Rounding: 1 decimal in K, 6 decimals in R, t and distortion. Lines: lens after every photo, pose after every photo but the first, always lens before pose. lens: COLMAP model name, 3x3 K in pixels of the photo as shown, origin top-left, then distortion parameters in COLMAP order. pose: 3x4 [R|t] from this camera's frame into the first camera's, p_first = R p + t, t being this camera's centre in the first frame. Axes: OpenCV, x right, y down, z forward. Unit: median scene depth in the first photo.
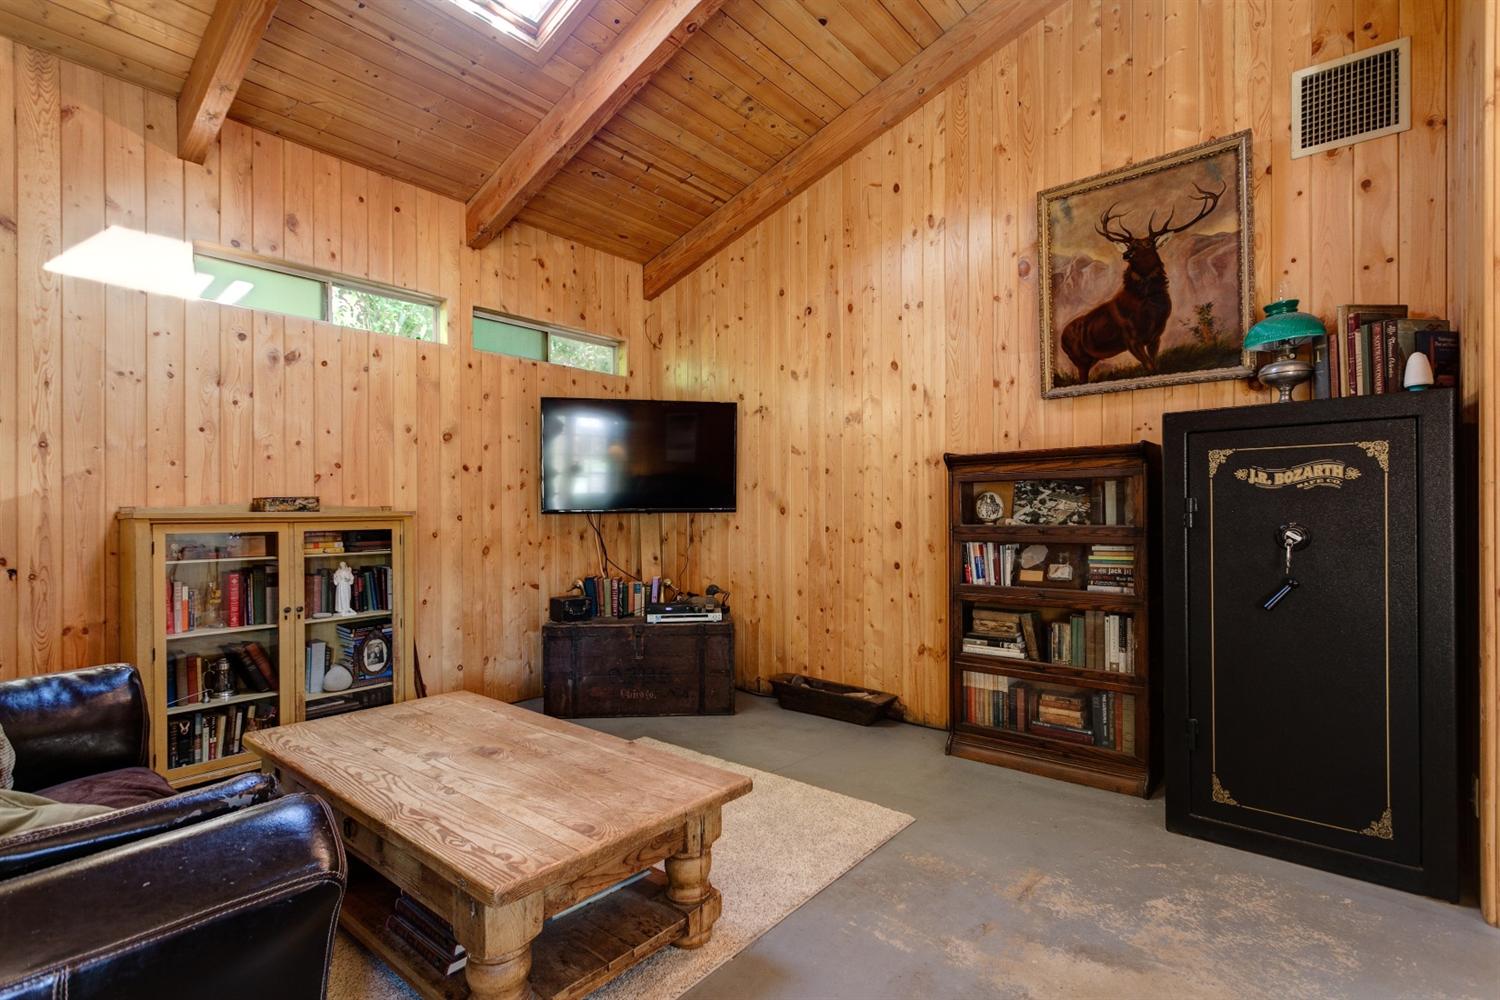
lens RADIAL K [[725.3, 0, 656.7], [0, 725.3, 507.0], [0, 0, 1]] dist [0.000137, 0.002055]
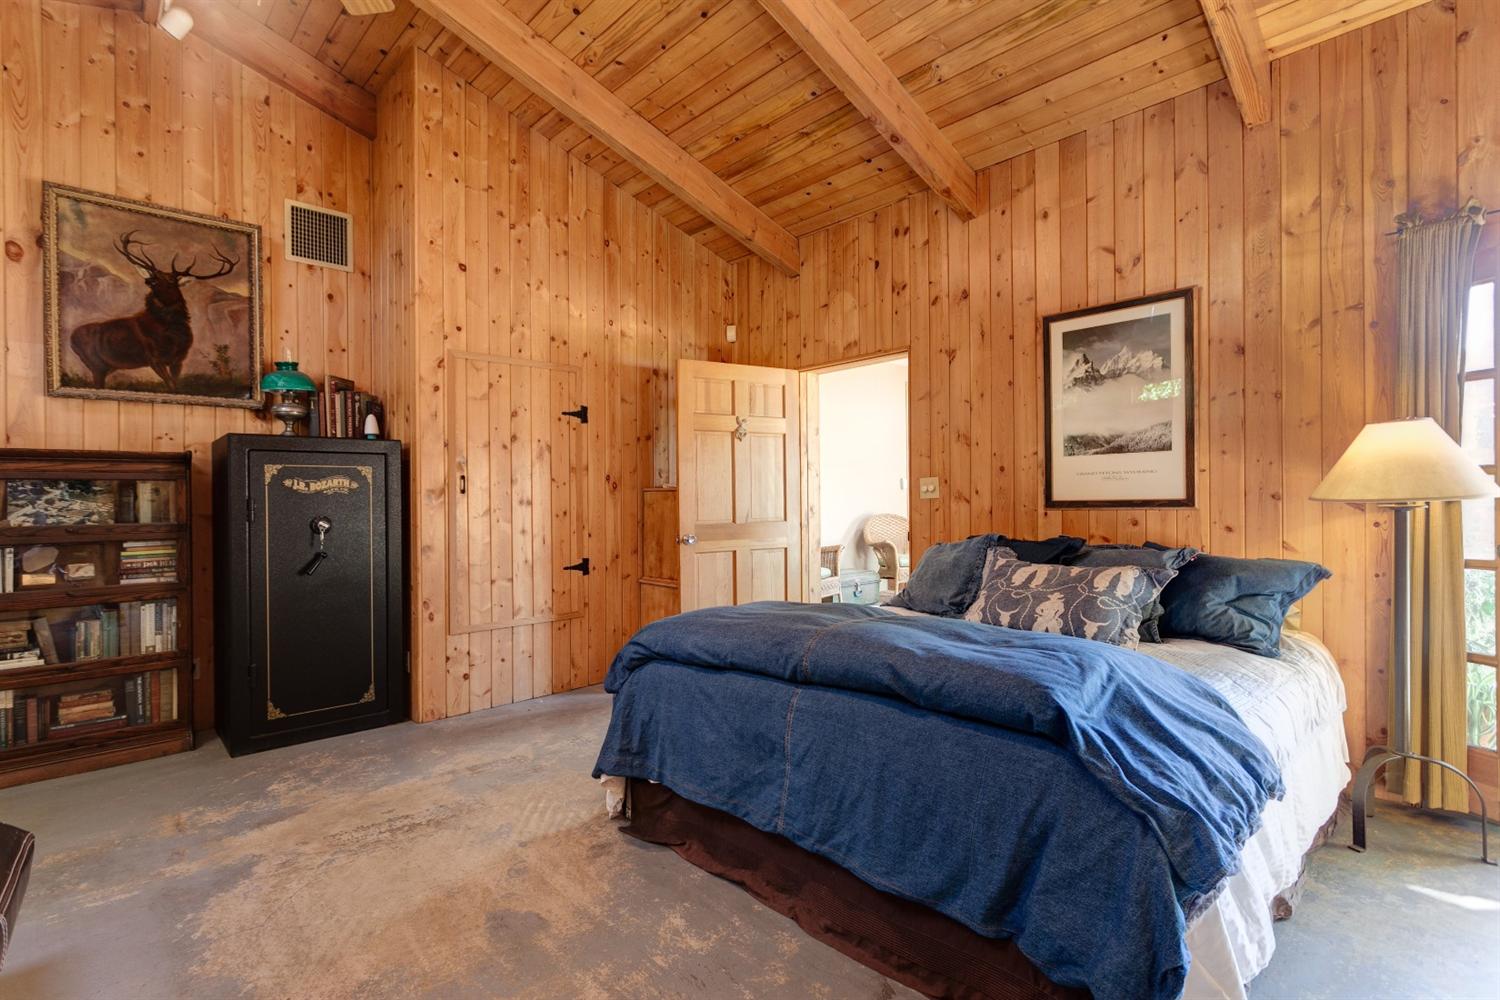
lens RADIAL K [[725.3, 0, 748.6], [0, 725.3, 505.0], [0, 0, 1]] dist [0.000137, 0.002055]
pose [[0.123330, 0.002149, 0.992363, -0.366060], [0.005176, 0.999983, -0.002809, 0.005280], [-0.992352, 0.005483, 0.123316, -0.054482]]
